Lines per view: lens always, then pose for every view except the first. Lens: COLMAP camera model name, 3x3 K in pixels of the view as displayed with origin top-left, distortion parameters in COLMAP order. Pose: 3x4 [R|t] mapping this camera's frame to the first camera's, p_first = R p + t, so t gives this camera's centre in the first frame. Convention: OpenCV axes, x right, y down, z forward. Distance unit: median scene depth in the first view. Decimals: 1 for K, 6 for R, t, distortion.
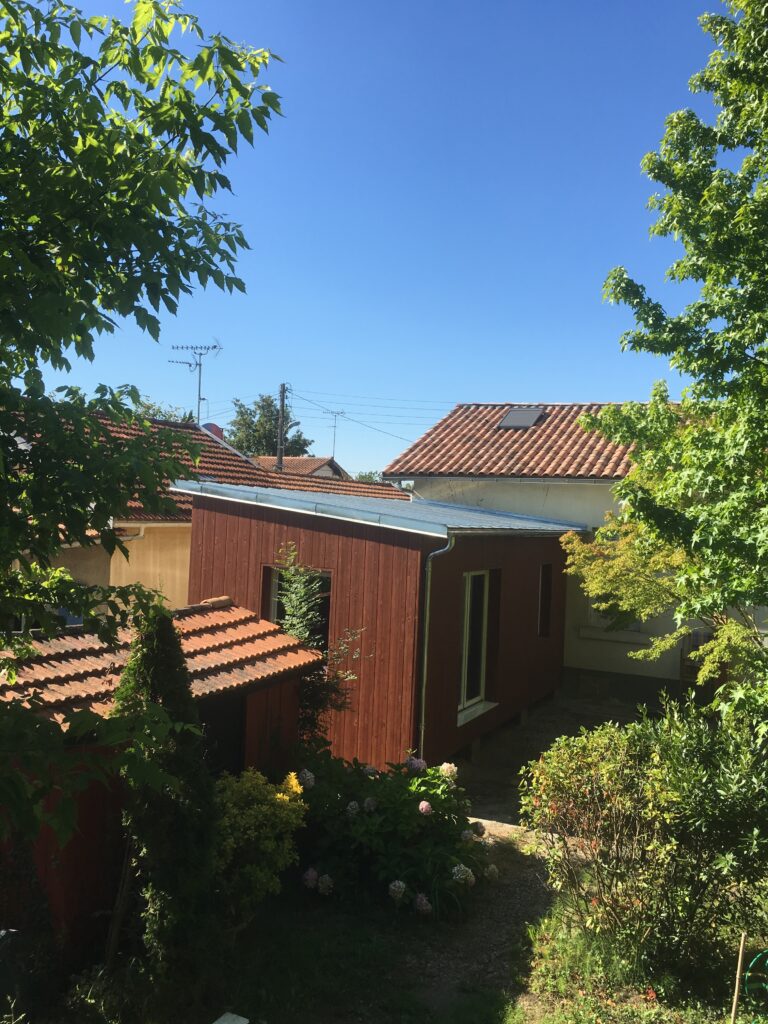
lens RADIAL K [[858.6, 0, 384.0], [0, 858.6, 512.0], [0, 0, 1]] dist [0.088253, -0.095645]
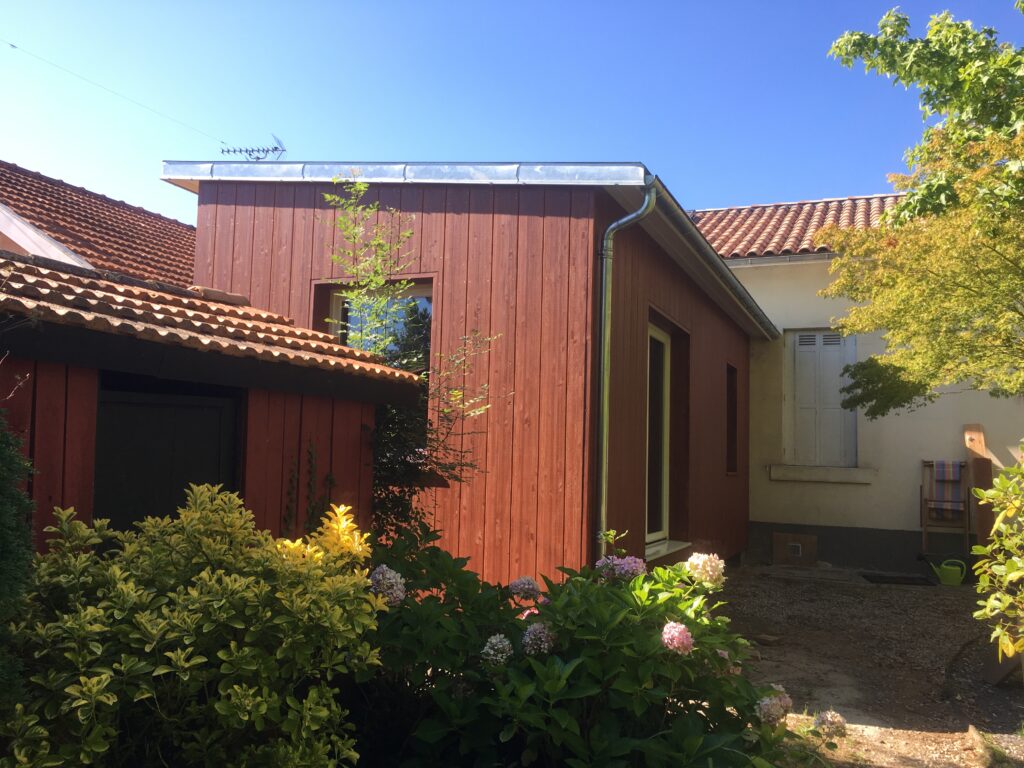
lens RADIAL K [[858.6, 0, 515.5], [0, 858.6, 384.5], [0, 0, 1]] dist [0.088253, -0.095645]
pose [[0.998743, -0.009733, 0.049161, -0.036611], [0.013694, 0.996628, -0.080903, 0.196160], [-0.048208, 0.081474, 0.995509, 0.452767]]
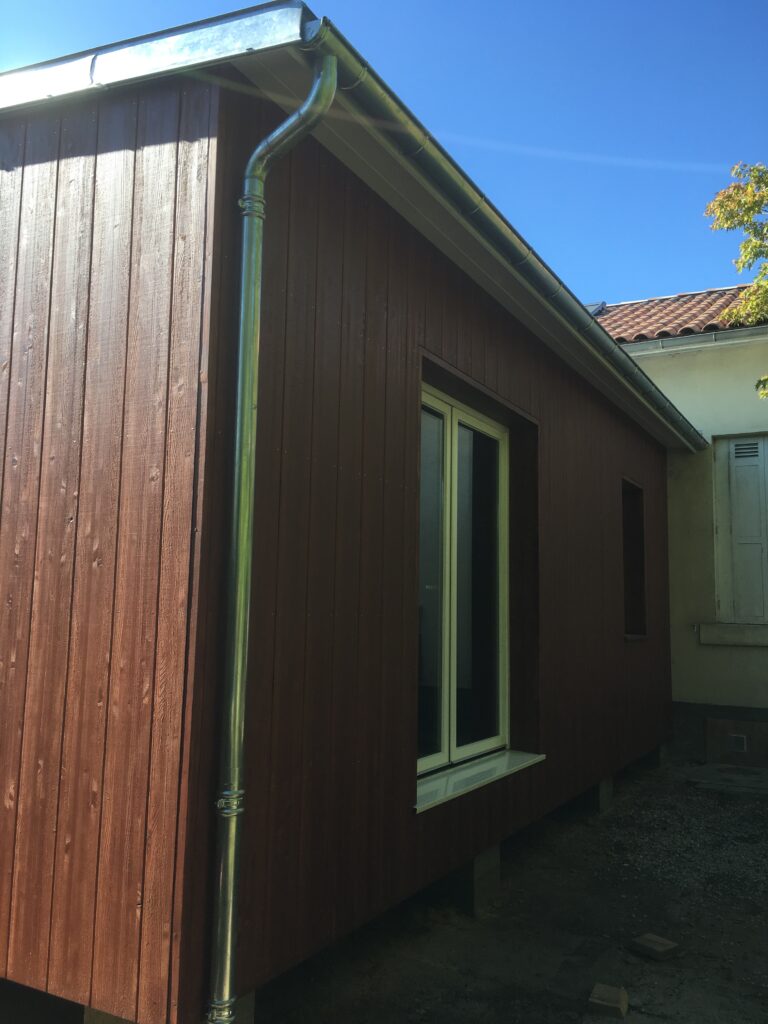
lens RADIAL K [[856.4, 0, 384.0], [0, 856.4, 512.0], [0, 0, 1]] dist [0.087798, -0.100400]
pose [[0.998132, -0.032492, -0.051739, 0.104646], [0.026446, 0.993183, -0.113528, 0.194536], [0.055075, 0.111948, 0.992187, 0.742272]]
